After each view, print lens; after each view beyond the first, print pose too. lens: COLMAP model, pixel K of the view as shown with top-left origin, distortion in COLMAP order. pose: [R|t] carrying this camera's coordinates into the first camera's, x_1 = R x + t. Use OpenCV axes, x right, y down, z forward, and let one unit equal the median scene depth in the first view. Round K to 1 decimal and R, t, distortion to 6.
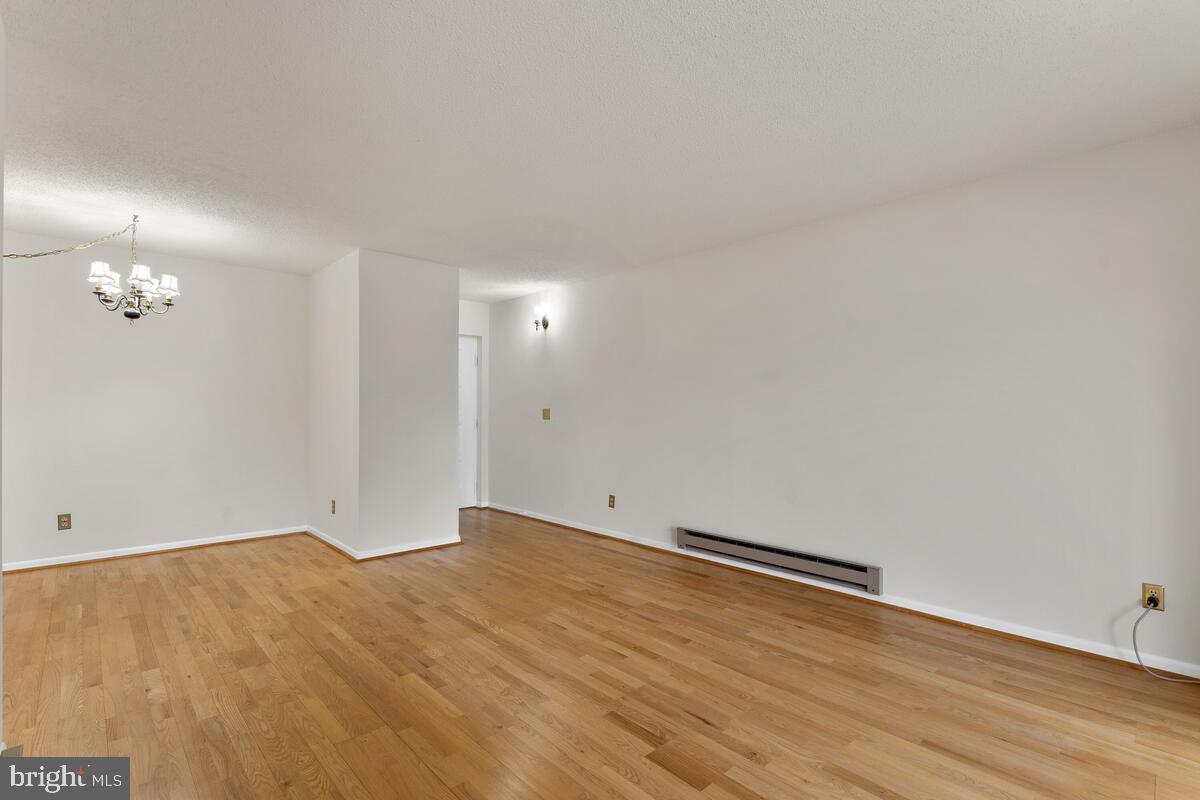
lens RADIAL K [[538.5, 0, 588.7], [0, 538.5, 414.6], [0, 0, 1]] dist [-0.003317, -0.000151]
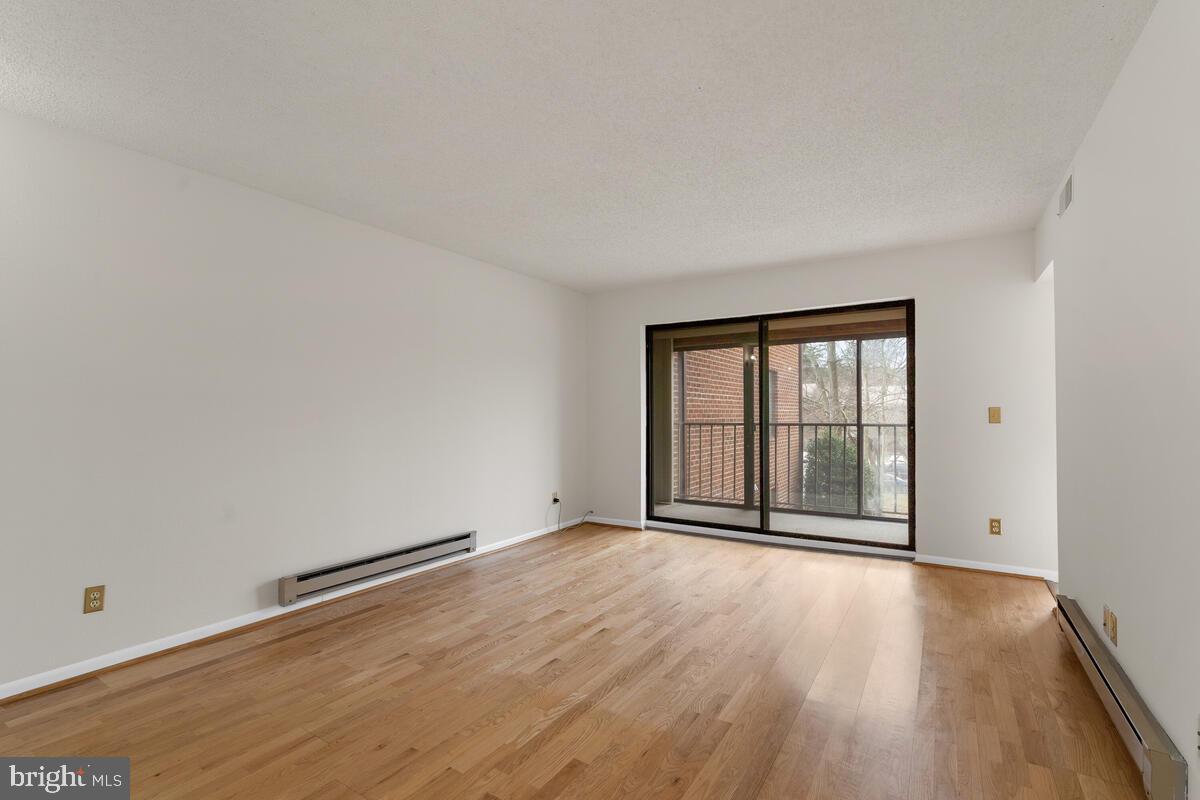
lens RADIAL K [[538.5, 0, 588.7], [0, 538.5, 414.6], [0, 0, 1]] dist [-0.003317, -0.000151]
pose [[-0.225706, -0.004470, 0.974185, -0.859128], [0.012222, 0.999898, 0.007419, -0.009050], [-0.974119, 0.013581, -0.225628, 1.071555]]
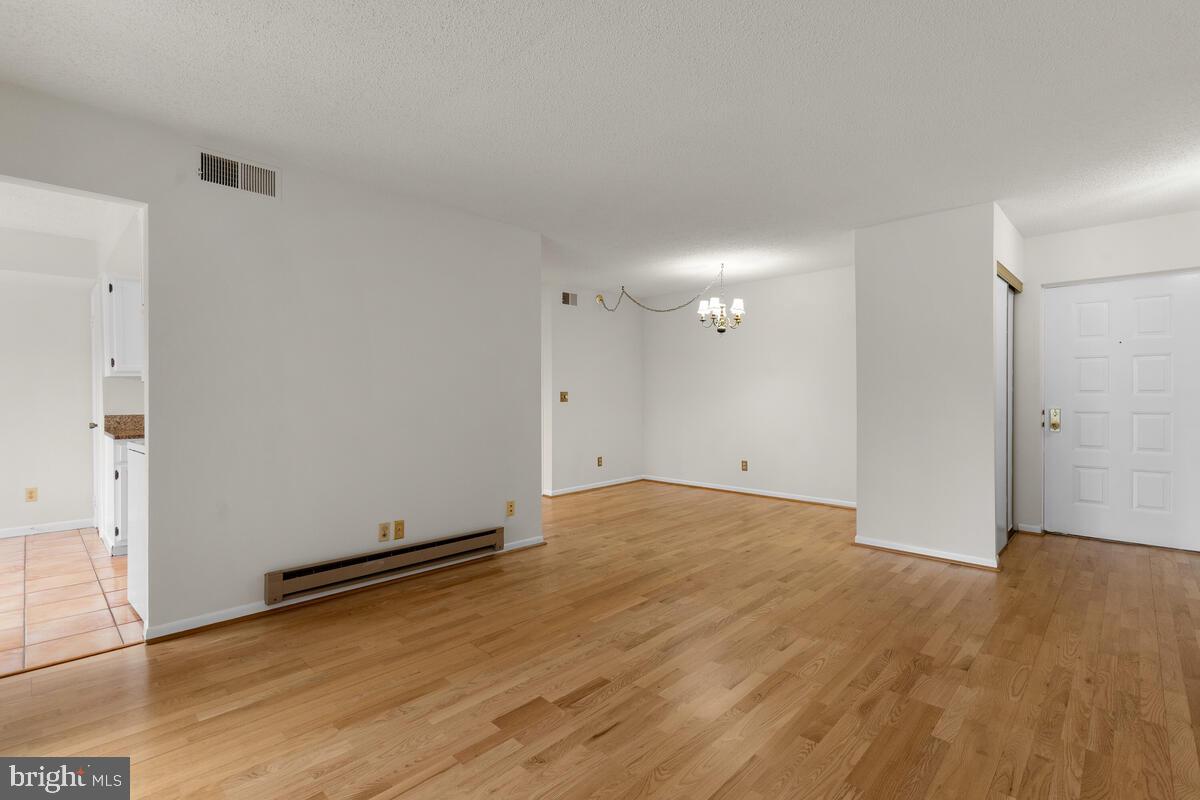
lens RADIAL K [[563.6, 0, 600.0], [0, 563.6, 400.0], [0, 0, 1]] dist [-0.013065, -0.000042]
pose [[0.052186, 0.006969, -0.998613, 0.762278], [-0.003877, 0.999970, 0.006776, 0.003302], [0.998630, 0.003518, 0.052211, 0.630776]]
